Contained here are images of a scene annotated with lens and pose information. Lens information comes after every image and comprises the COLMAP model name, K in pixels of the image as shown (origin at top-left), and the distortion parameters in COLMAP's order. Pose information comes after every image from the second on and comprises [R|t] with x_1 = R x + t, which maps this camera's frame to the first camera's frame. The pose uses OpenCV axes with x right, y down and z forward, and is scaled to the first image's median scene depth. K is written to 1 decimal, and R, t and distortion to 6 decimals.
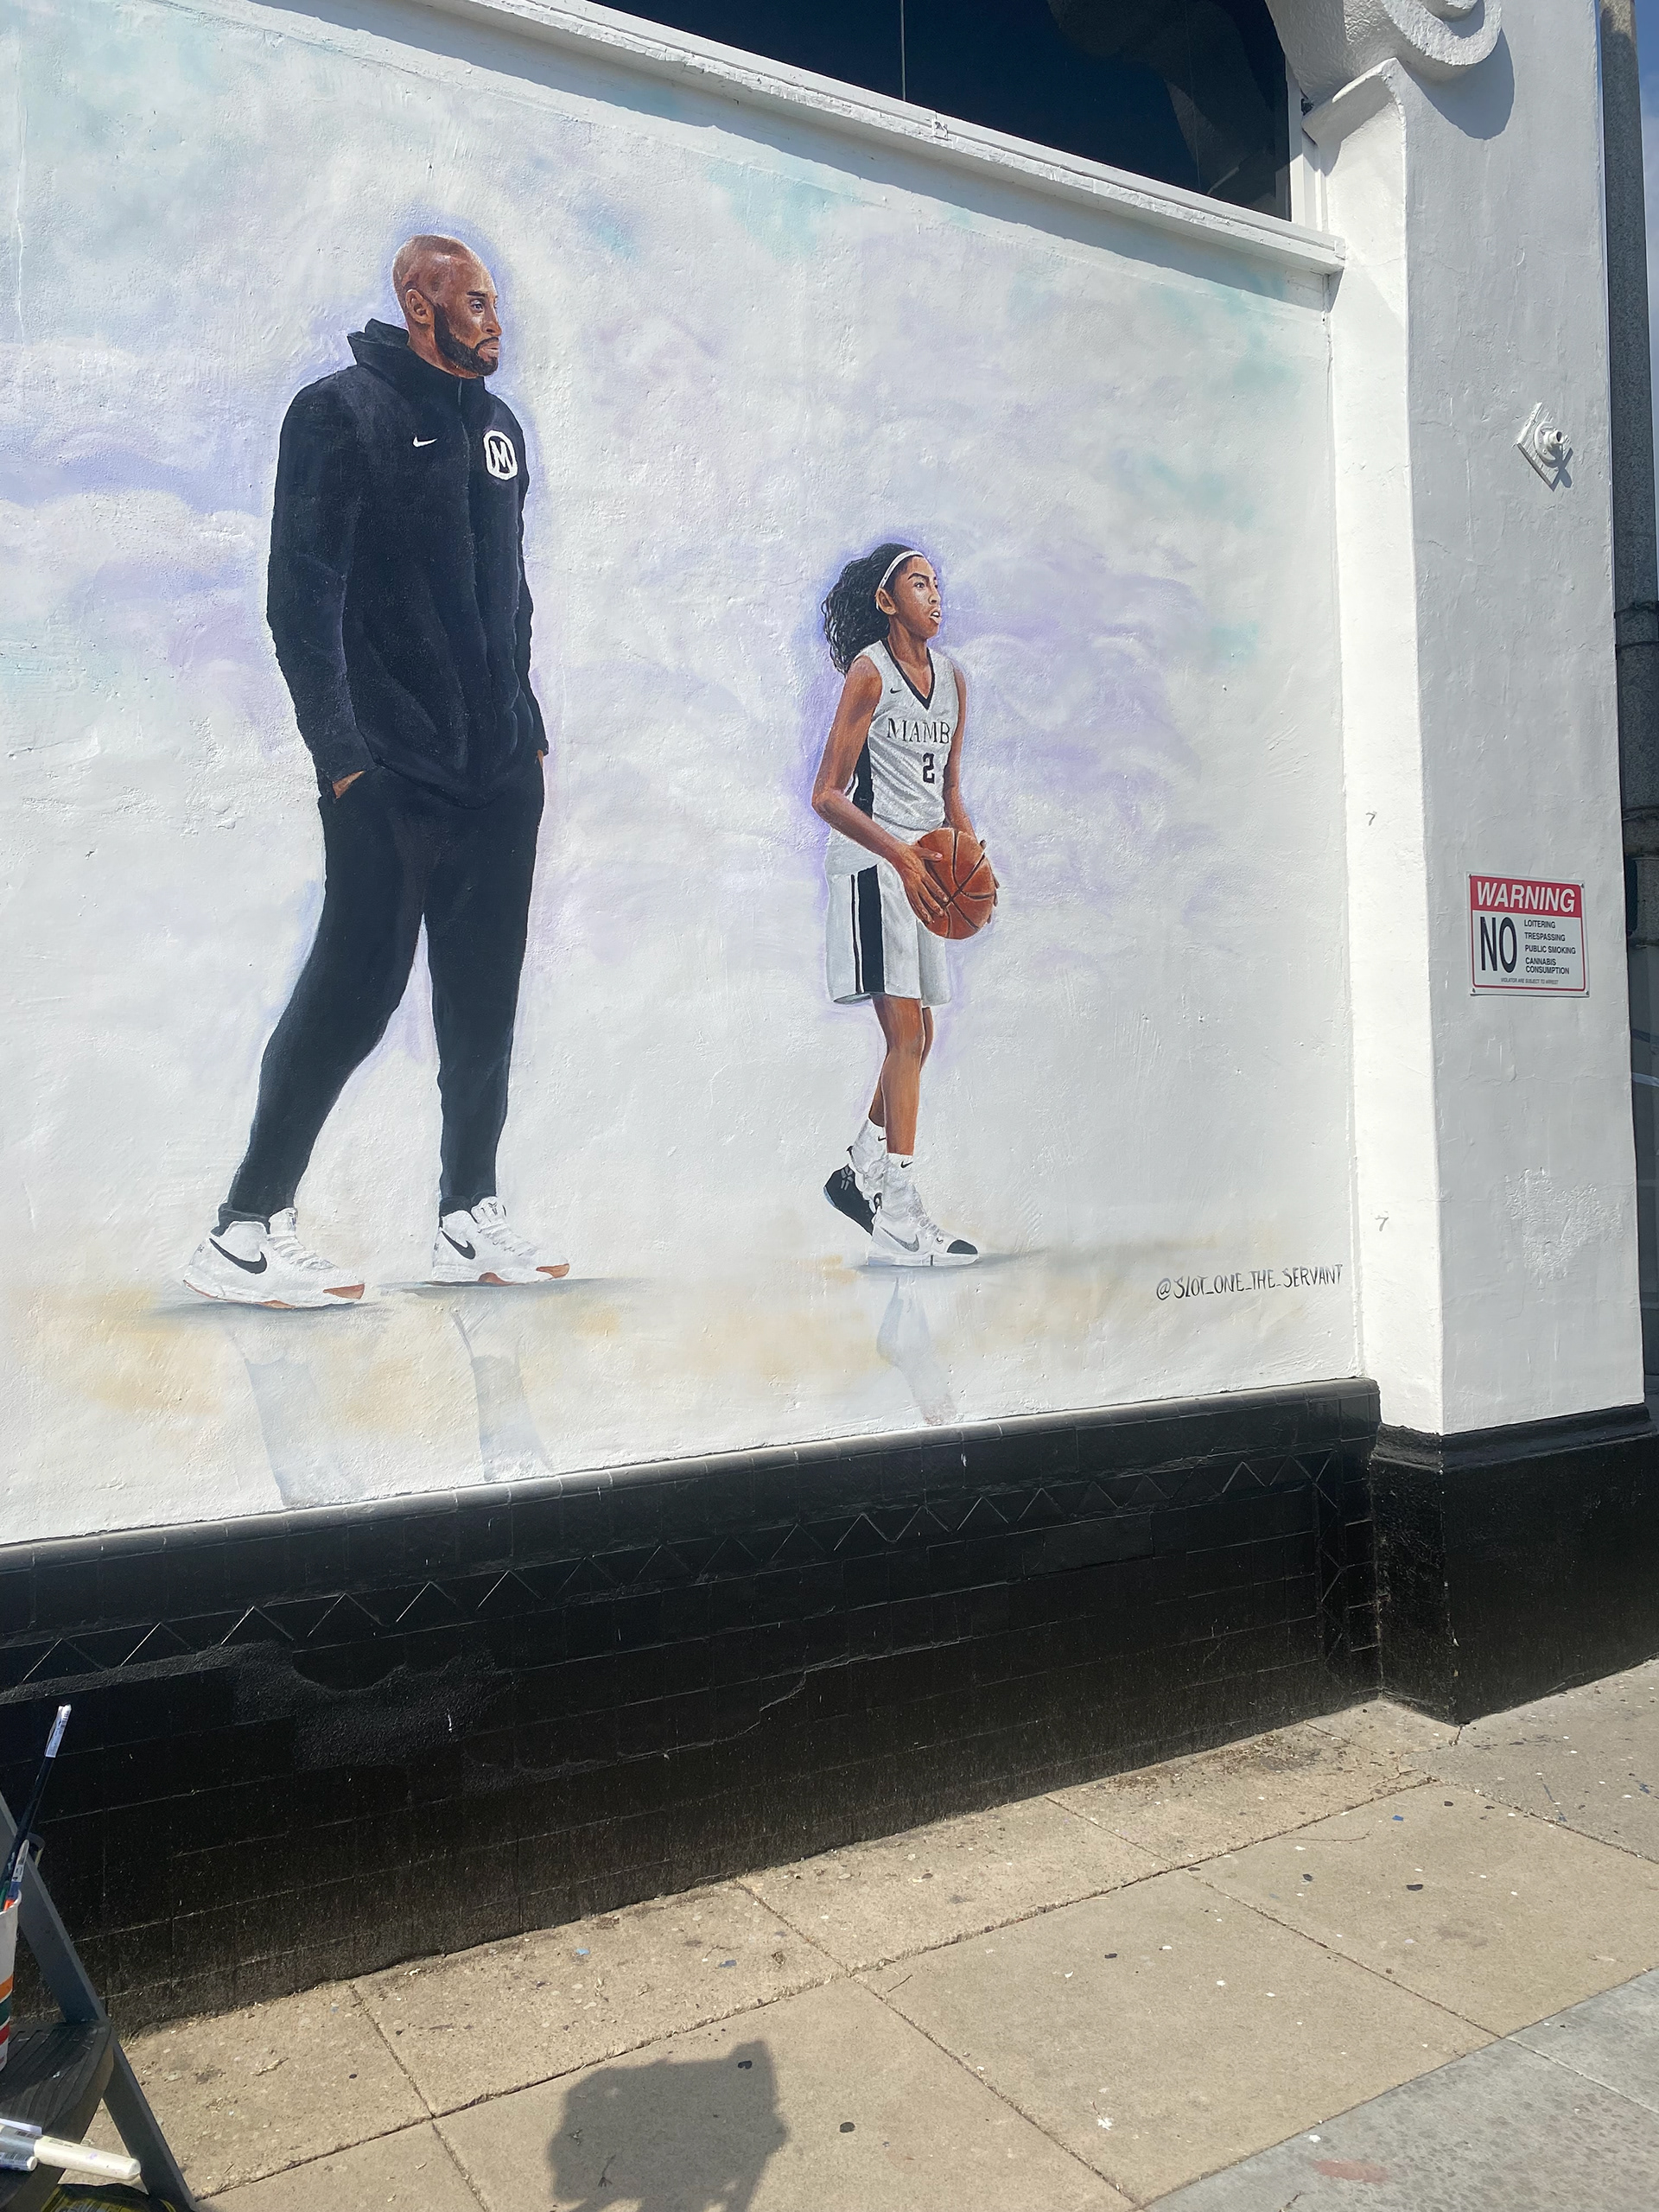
lens RADIAL K [[1684.5, 0, 829.5], [0, 1684.5, 1106.0], [0, 0, 1]] dist [0.090600, -0.203072]
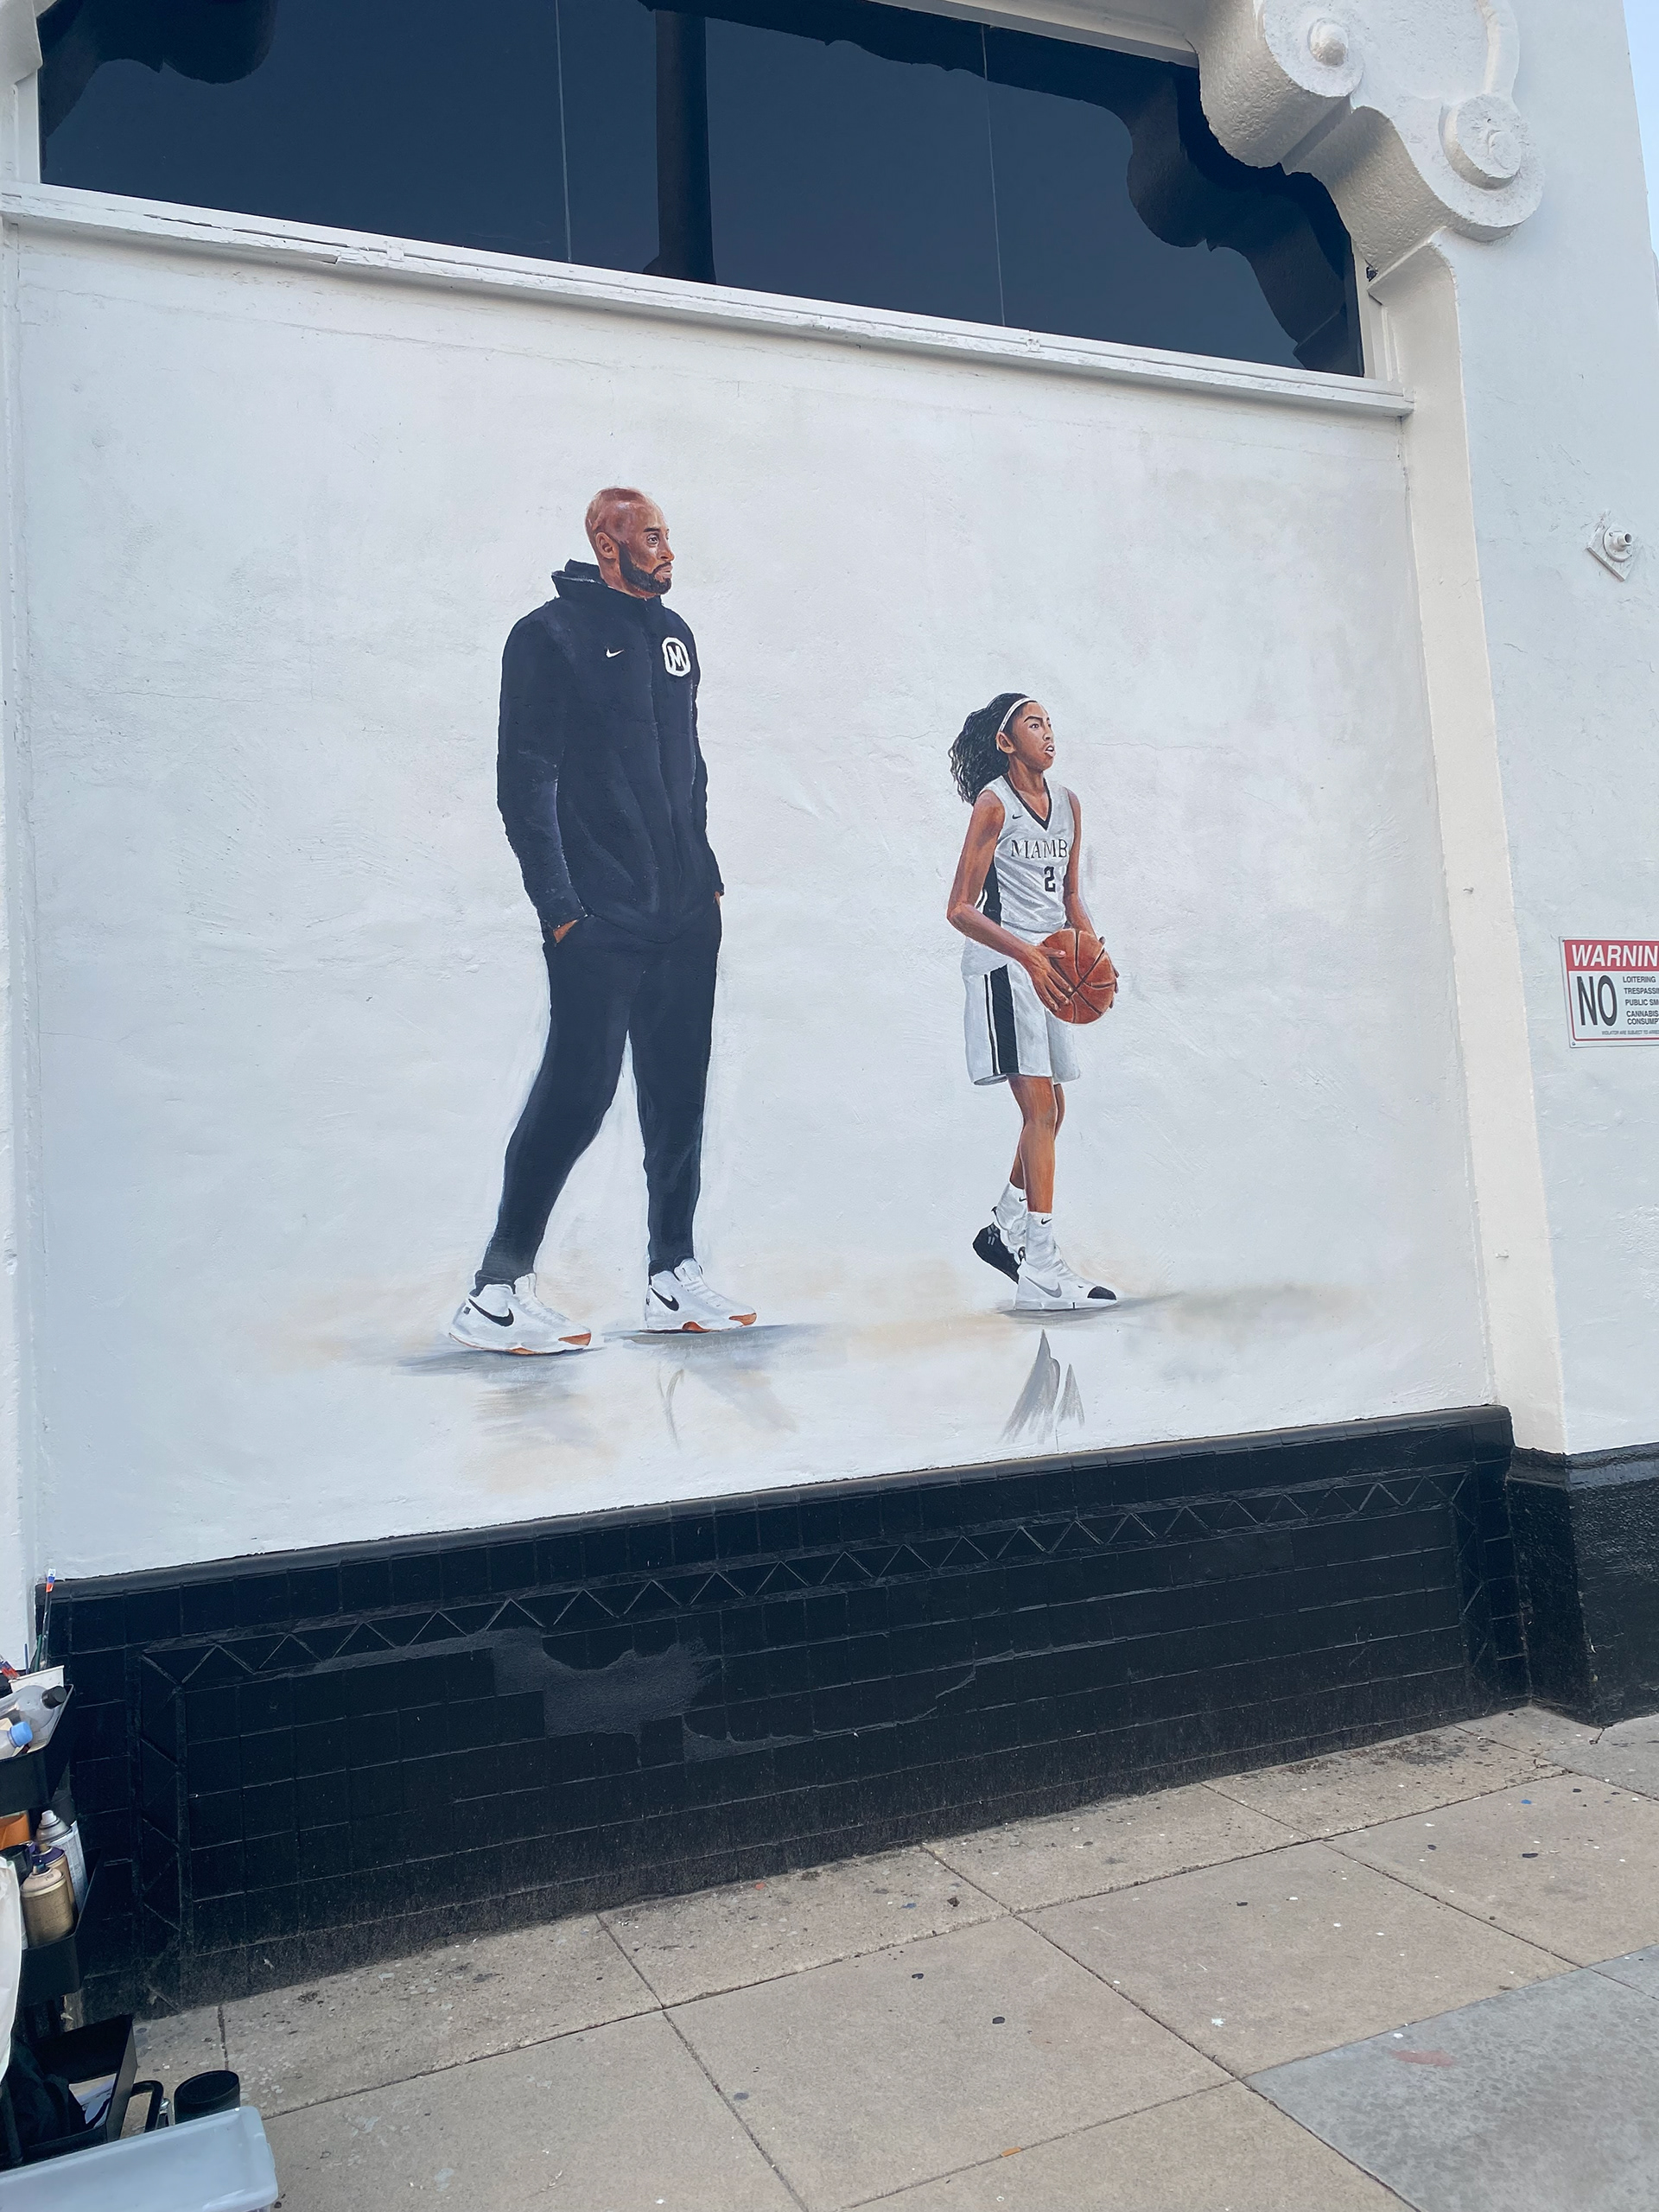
lens RADIAL K [[1684.5, 0, 829.5], [0, 1684.5, 1106.0], [0, 0, 1]] dist [0.090600, -0.203072]
pose [[0.989320, -0.049143, -0.137226, 0.063276], [0.042032, 0.997642, -0.054248, 0.012650], [0.139568, 0.047901, 0.989053, -0.168777]]
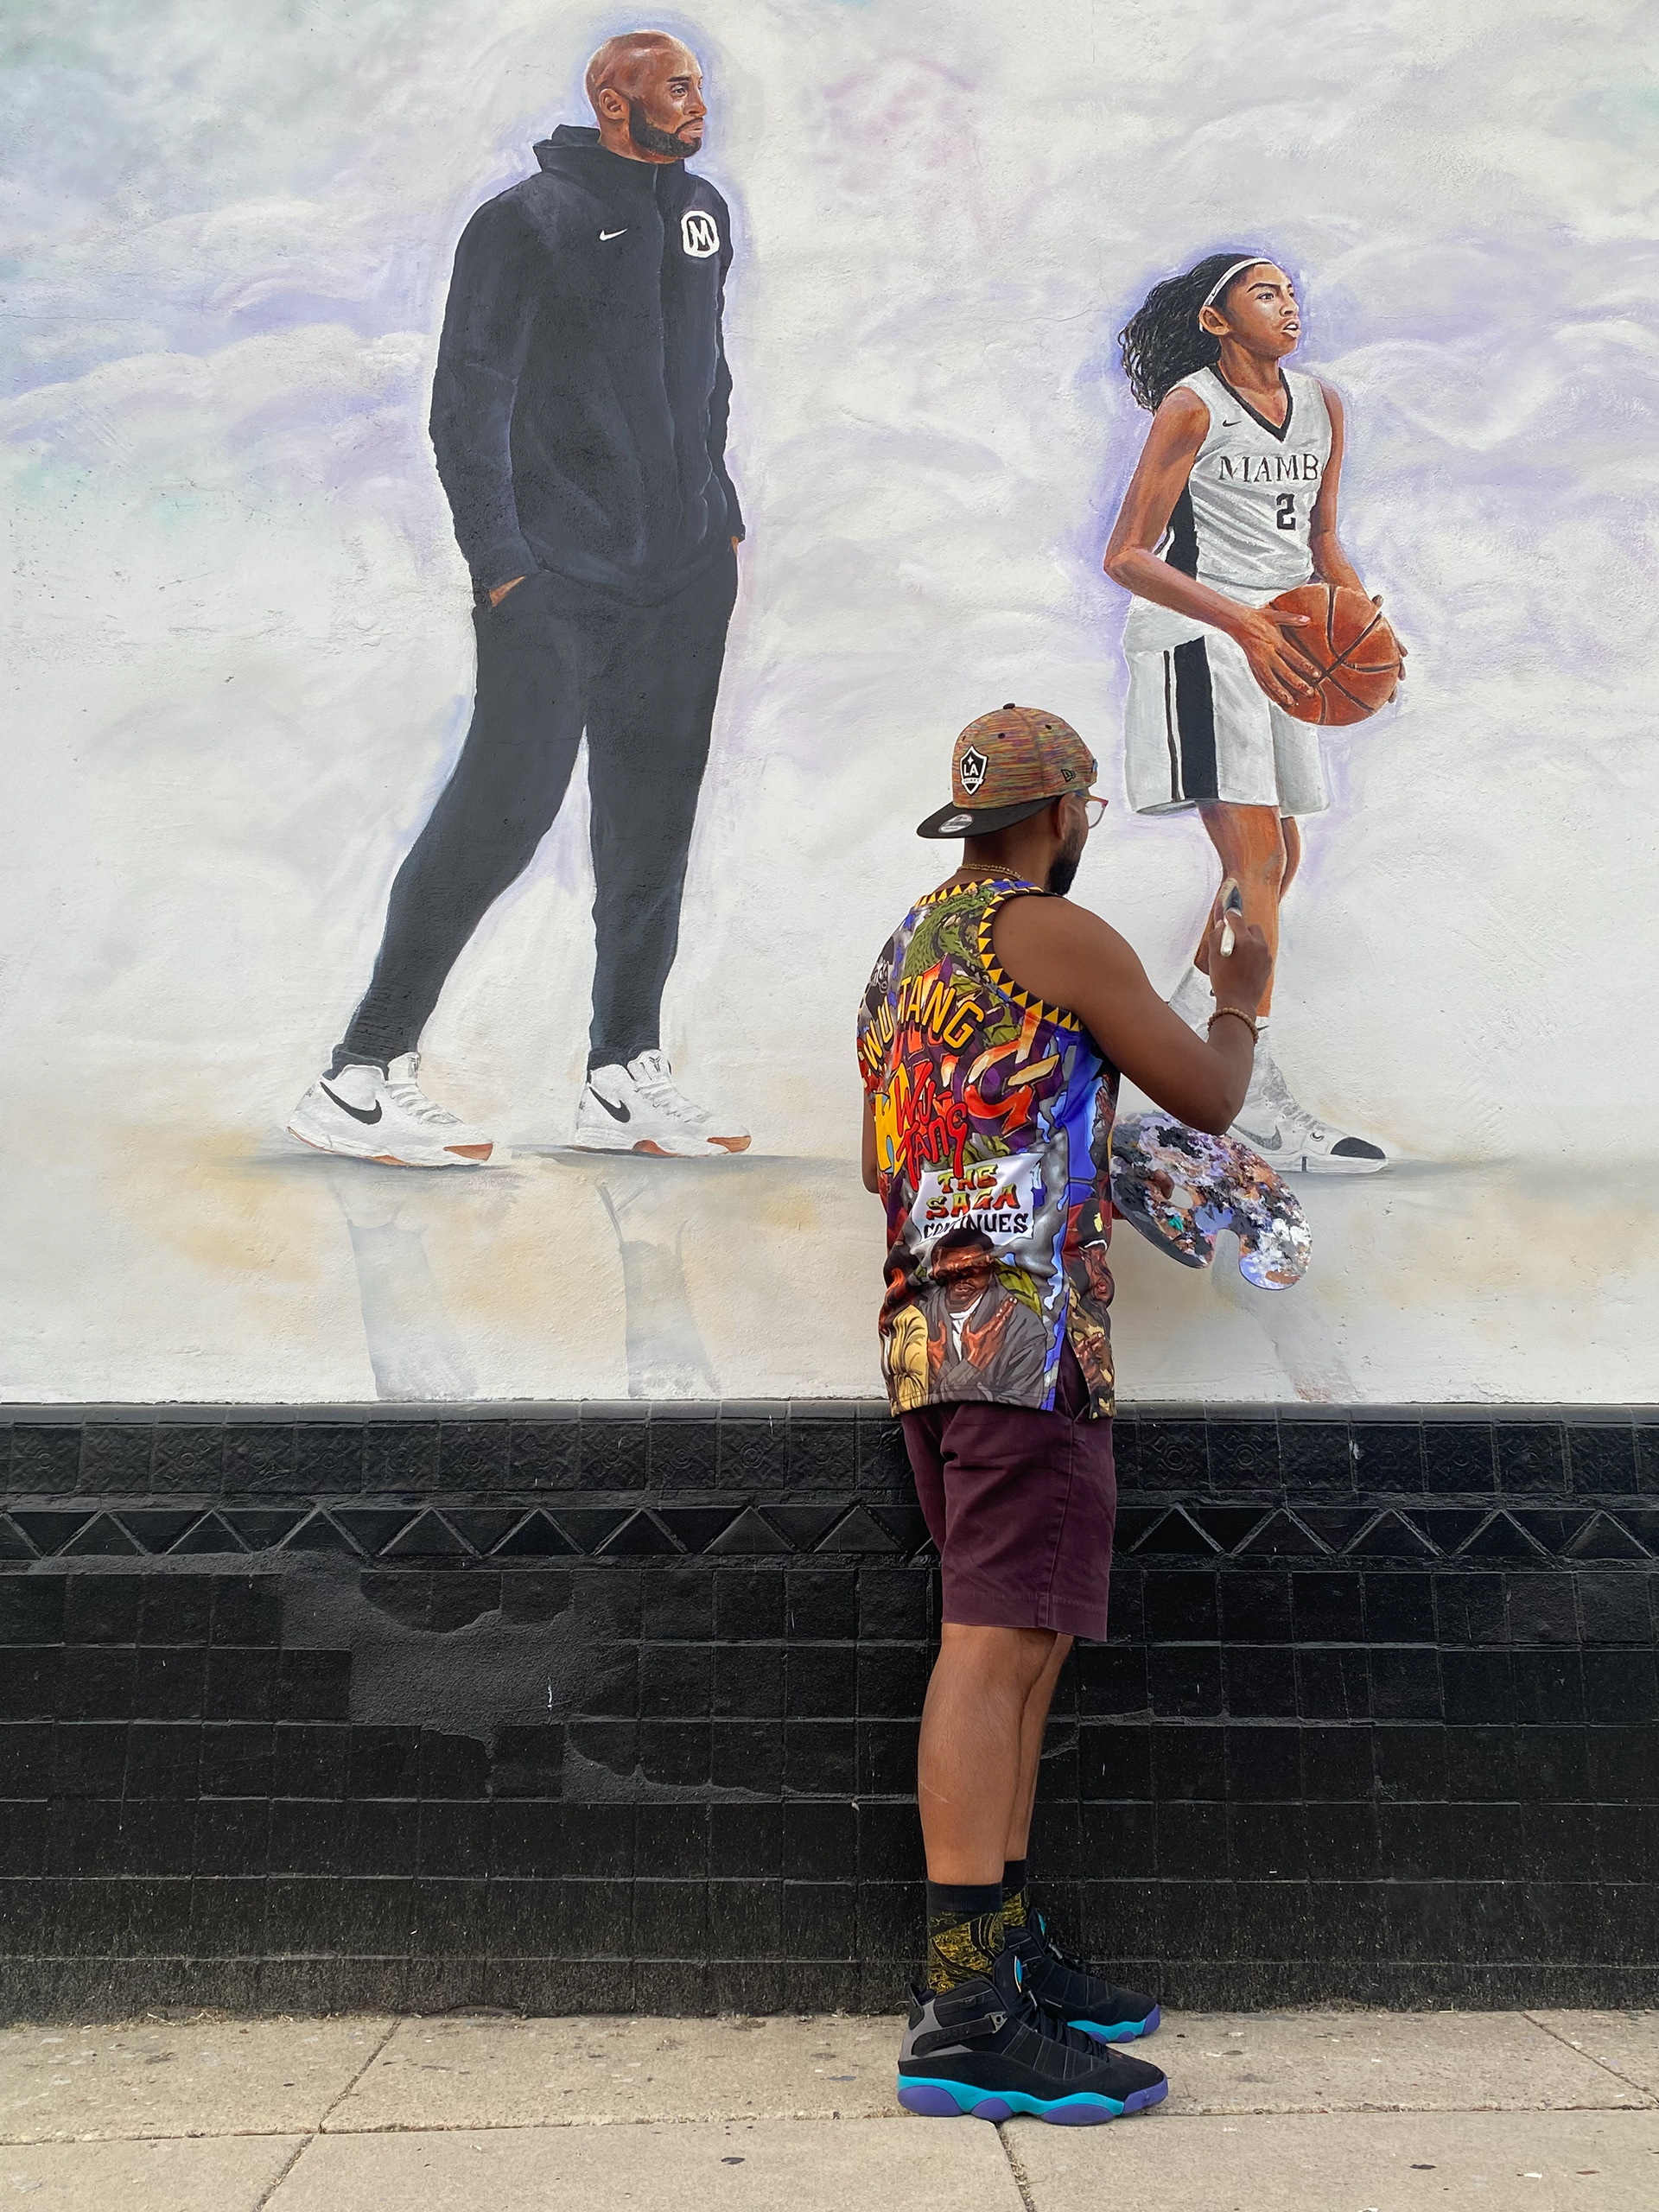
lens RADIAL K [[1946.5, 0, 849.0], [0, 1946.5, 1129.3], [0, 0, 1]] dist [-0.004656, 0.017581]
pose [[0.871448, -0.083397, -0.483346, 0.293759], [-0.012322, 0.981406, -0.191549, 0.241015], [0.490333, 0.172881, 0.854217, 0.235072]]
